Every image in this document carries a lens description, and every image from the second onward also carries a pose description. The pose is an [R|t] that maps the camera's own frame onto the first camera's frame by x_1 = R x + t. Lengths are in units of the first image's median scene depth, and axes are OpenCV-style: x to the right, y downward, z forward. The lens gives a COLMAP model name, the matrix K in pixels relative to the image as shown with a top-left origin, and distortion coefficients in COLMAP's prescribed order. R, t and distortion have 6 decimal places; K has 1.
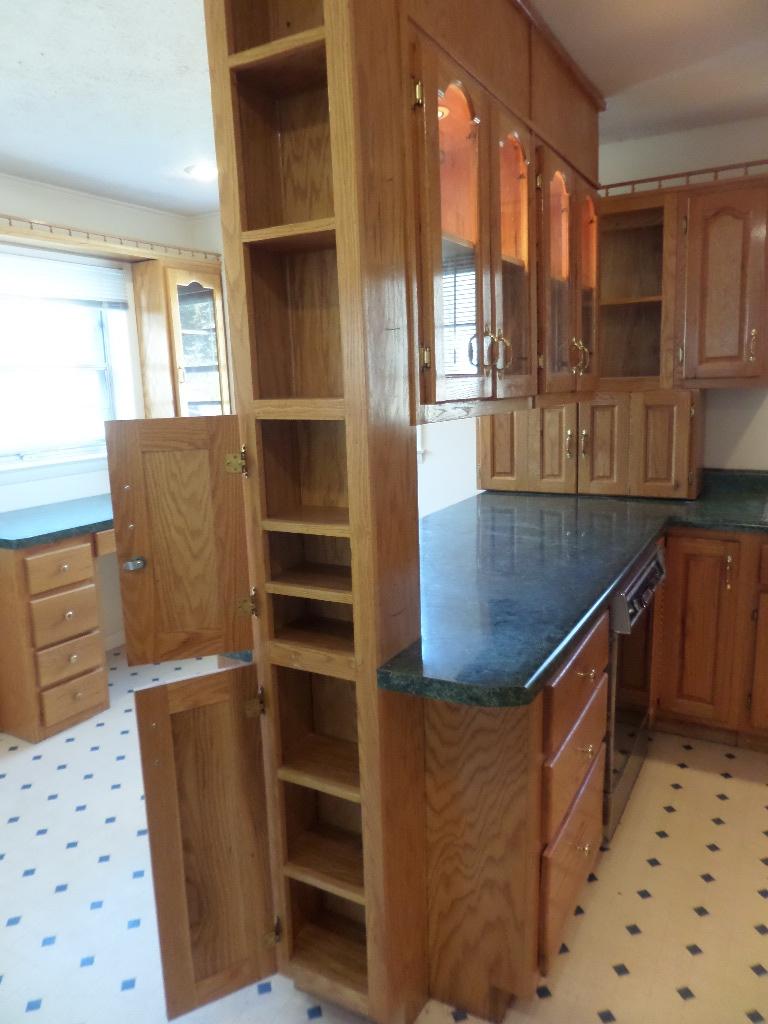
lens RADIAL K [[734.9, 0, 384.7], [0, 734.9, 509.0], [0, 0, 1]] dist [-0.009462, -0.004248]
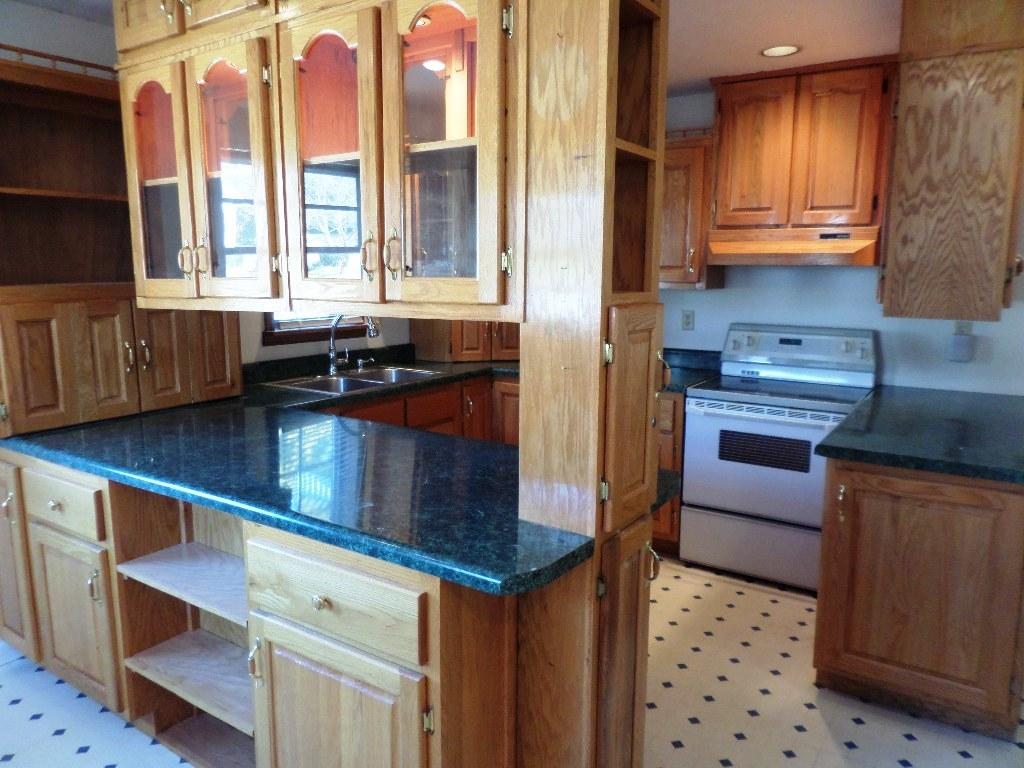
lens RADIAL K [[734.9, 0, 512.0], [0, 734.9, 384.0], [0, 0, 1]] dist [-0.009462, -0.004248]
pose [[0.059703, -0.127310, 0.990065, -0.649774], [0.173144, 0.978120, 0.115333, -0.090108], [-0.983085, 0.164538, 0.080440, 0.564161]]
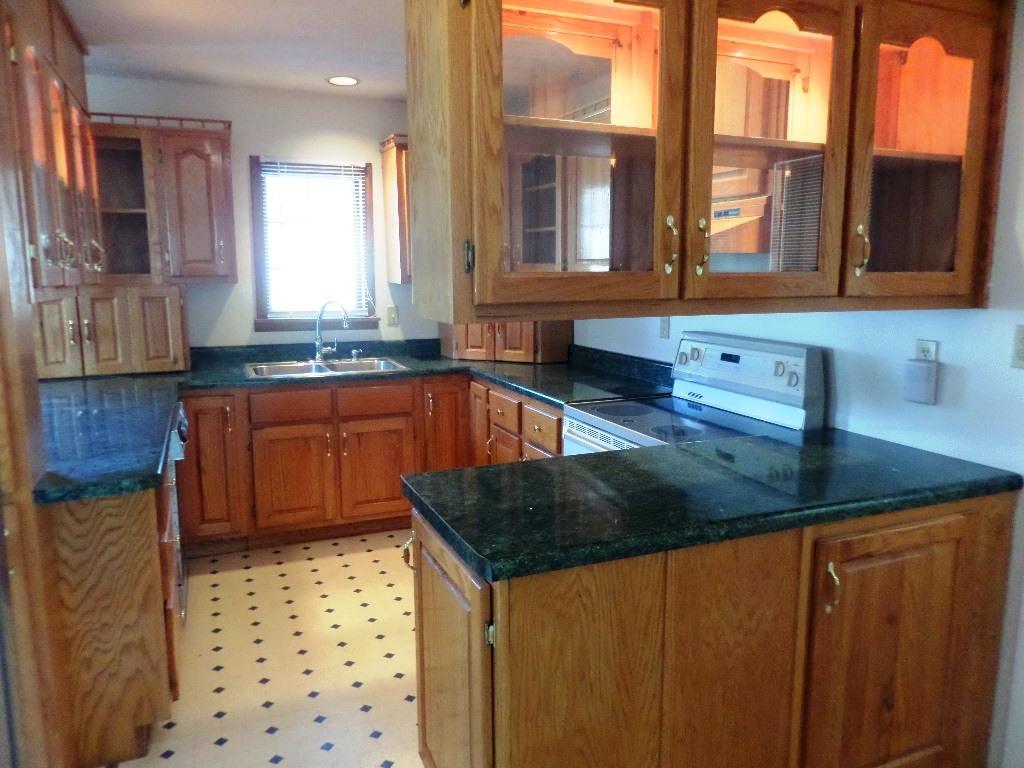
lens RADIAL K [[734.9, 0, 512.0], [0, 734.9, 384.0], [0, 0, 1]] dist [-0.009462, -0.004248]
pose [[0.615903, -0.091550, 0.782485, -0.247977], [0.123605, 0.992154, 0.018791, 0.058735], [-0.778065, 0.085146, 0.622386, -0.240749]]
